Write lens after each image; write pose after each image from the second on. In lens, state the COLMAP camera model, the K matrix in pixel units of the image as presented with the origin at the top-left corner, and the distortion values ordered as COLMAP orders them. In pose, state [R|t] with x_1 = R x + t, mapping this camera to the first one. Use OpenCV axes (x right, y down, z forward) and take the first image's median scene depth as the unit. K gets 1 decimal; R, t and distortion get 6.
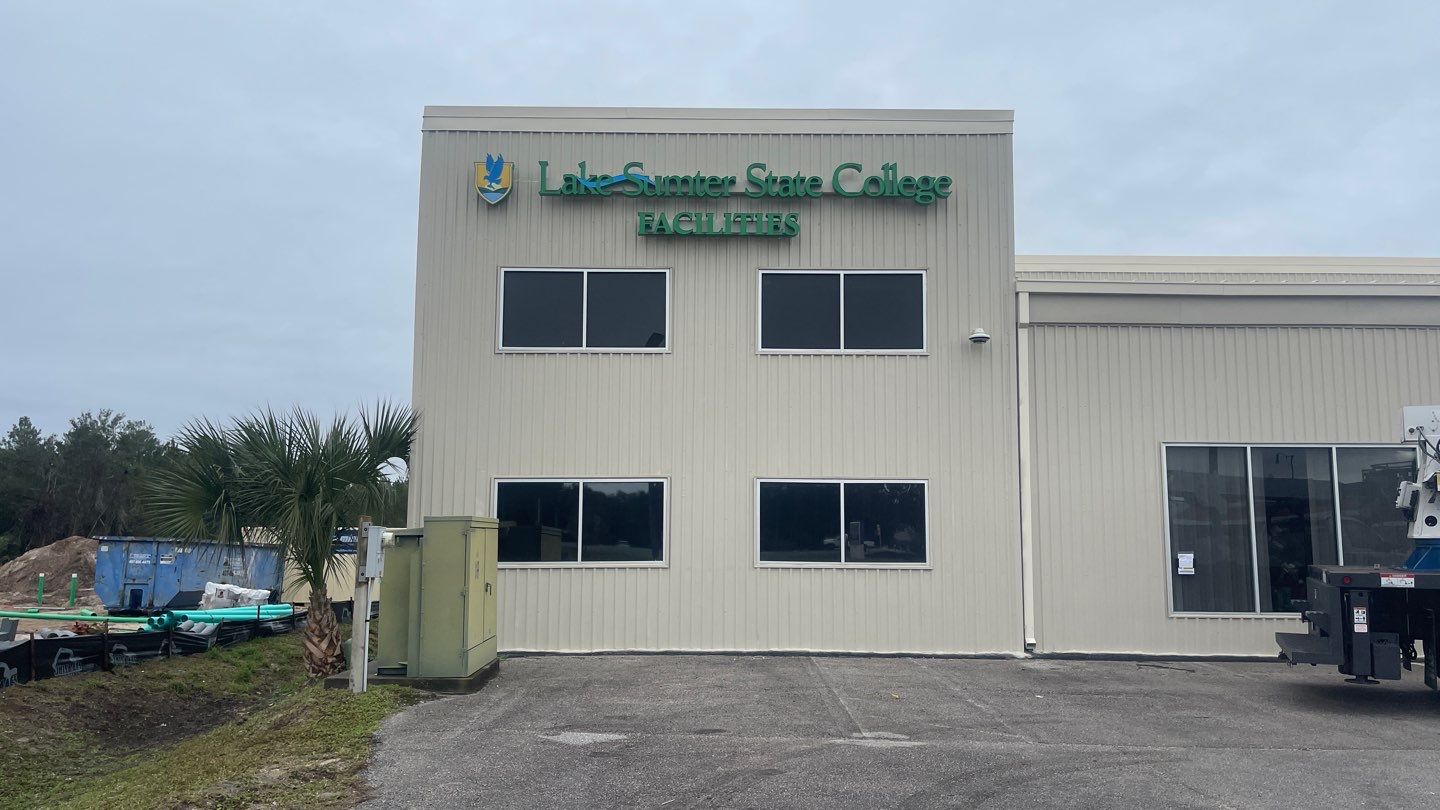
lens RADIAL K [[1109.8, 0, 718.1], [0, 1109.8, 418.2], [0, 0, 1]] dist [0.062957, -0.091775]
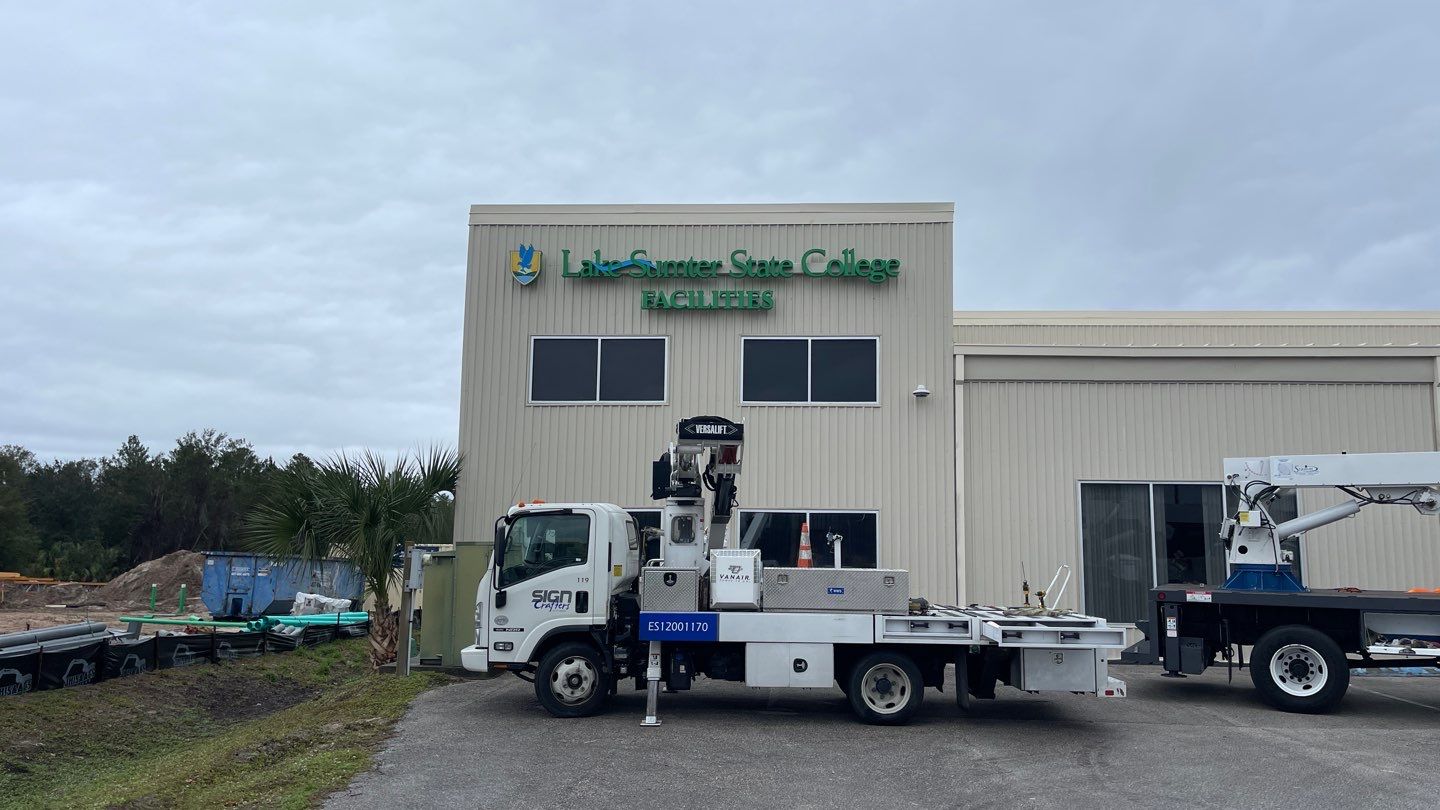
lens RADIAL K [[1108.1, 0, 744.0], [0, 1108.1, 404.0], [0, 0, 1]] dist [0.065837, -0.101115]
pose [[0.998603, -0.001538, -0.052815, 0.104407], [0.000193, 0.999676, -0.025470, -0.029116], [0.052837, 0.025425, 0.998279, -0.209971]]
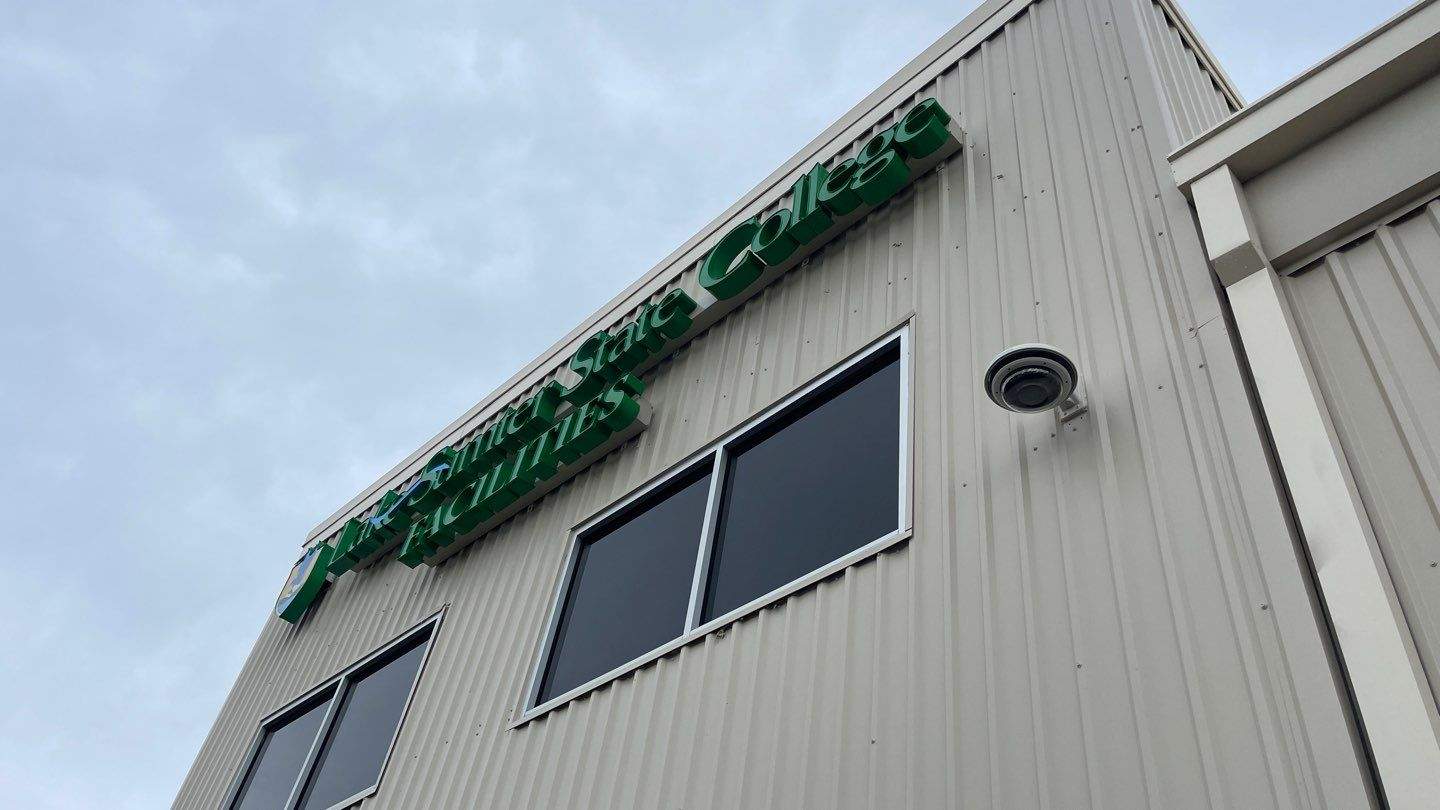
lens RADIAL K [[1109.8, 0, 718.1], [0, 1109.8, 418.2], [0, 0, 1]] dist [0.062957, -0.091775]
pose [[0.696034, -0.447920, -0.561164, 0.311443], [-0.047052, 0.751421, -0.658143, 0.090125], [0.716466, 0.484494, 0.501939, 0.829877]]
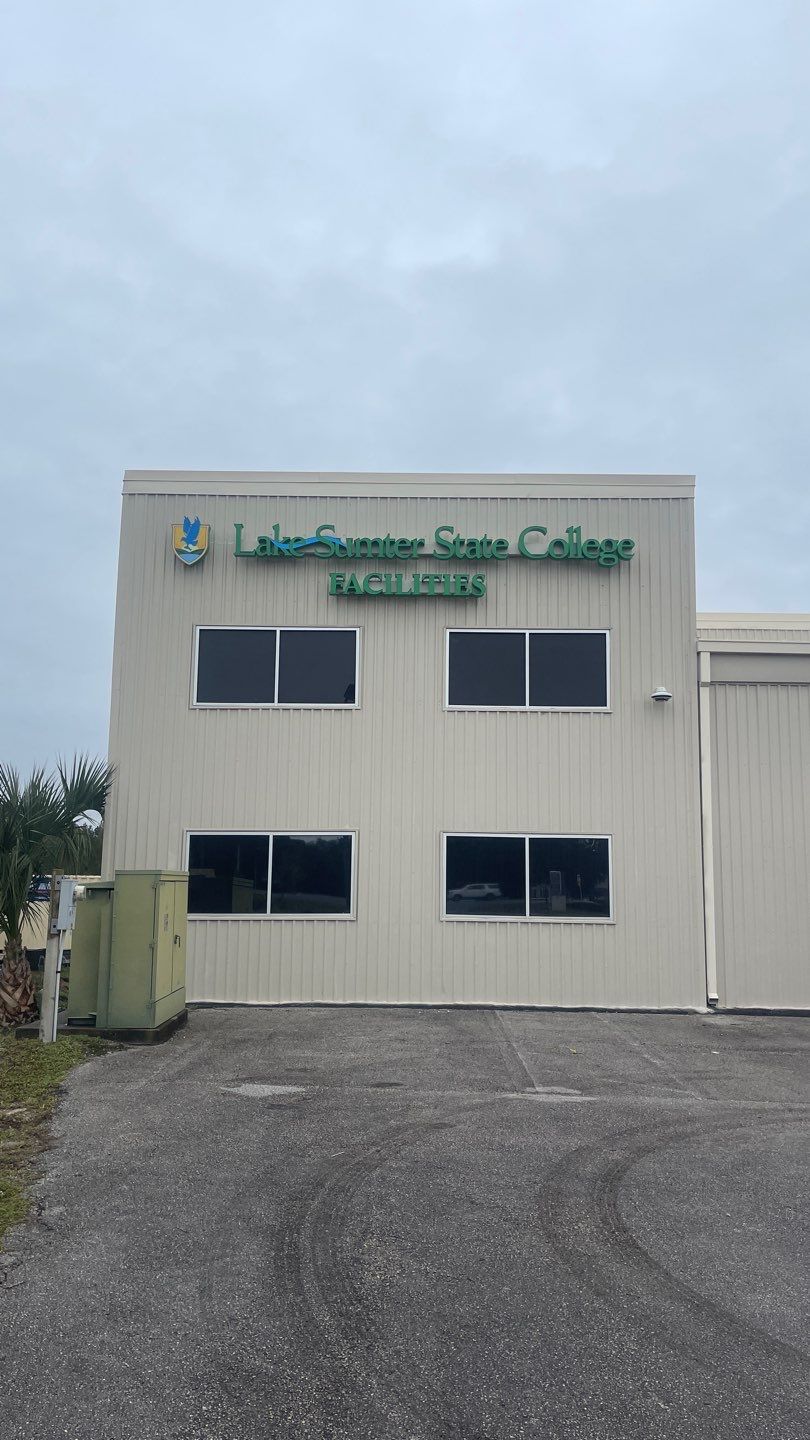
lens RADIAL K [[1108.1, 0, 405.0], [0, 1108.1, 720.0], [0, 0, 1]] dist [0.065837, -0.101115]
pose [[0.999888, 0.004933, -0.014119, 0.013281], [-0.005497, 0.999178, -0.040173, -0.007821], [0.013909, 0.040246, 0.999093, -0.022367]]
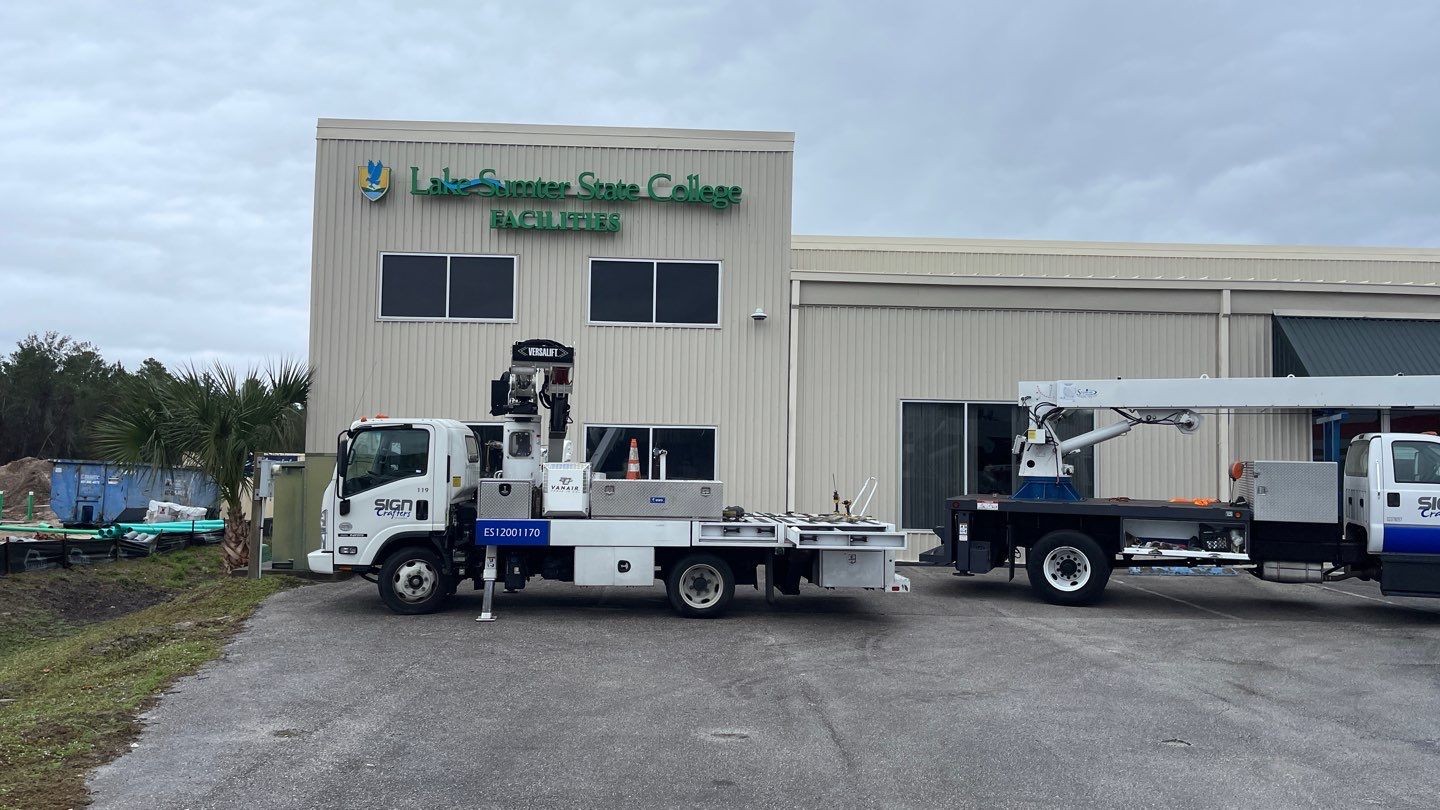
lens RADIAL K [[1109.8, 0, 718.1], [0, 1109.8, 418.2], [0, 0, 1]] dist [0.062957, -0.091775]
pose [[0.999233, 0.012055, 0.037266, 0.139258], [-0.014518, 0.997679, 0.066527, -0.038382], [-0.036377, -0.067017, 0.997088, -0.275167]]
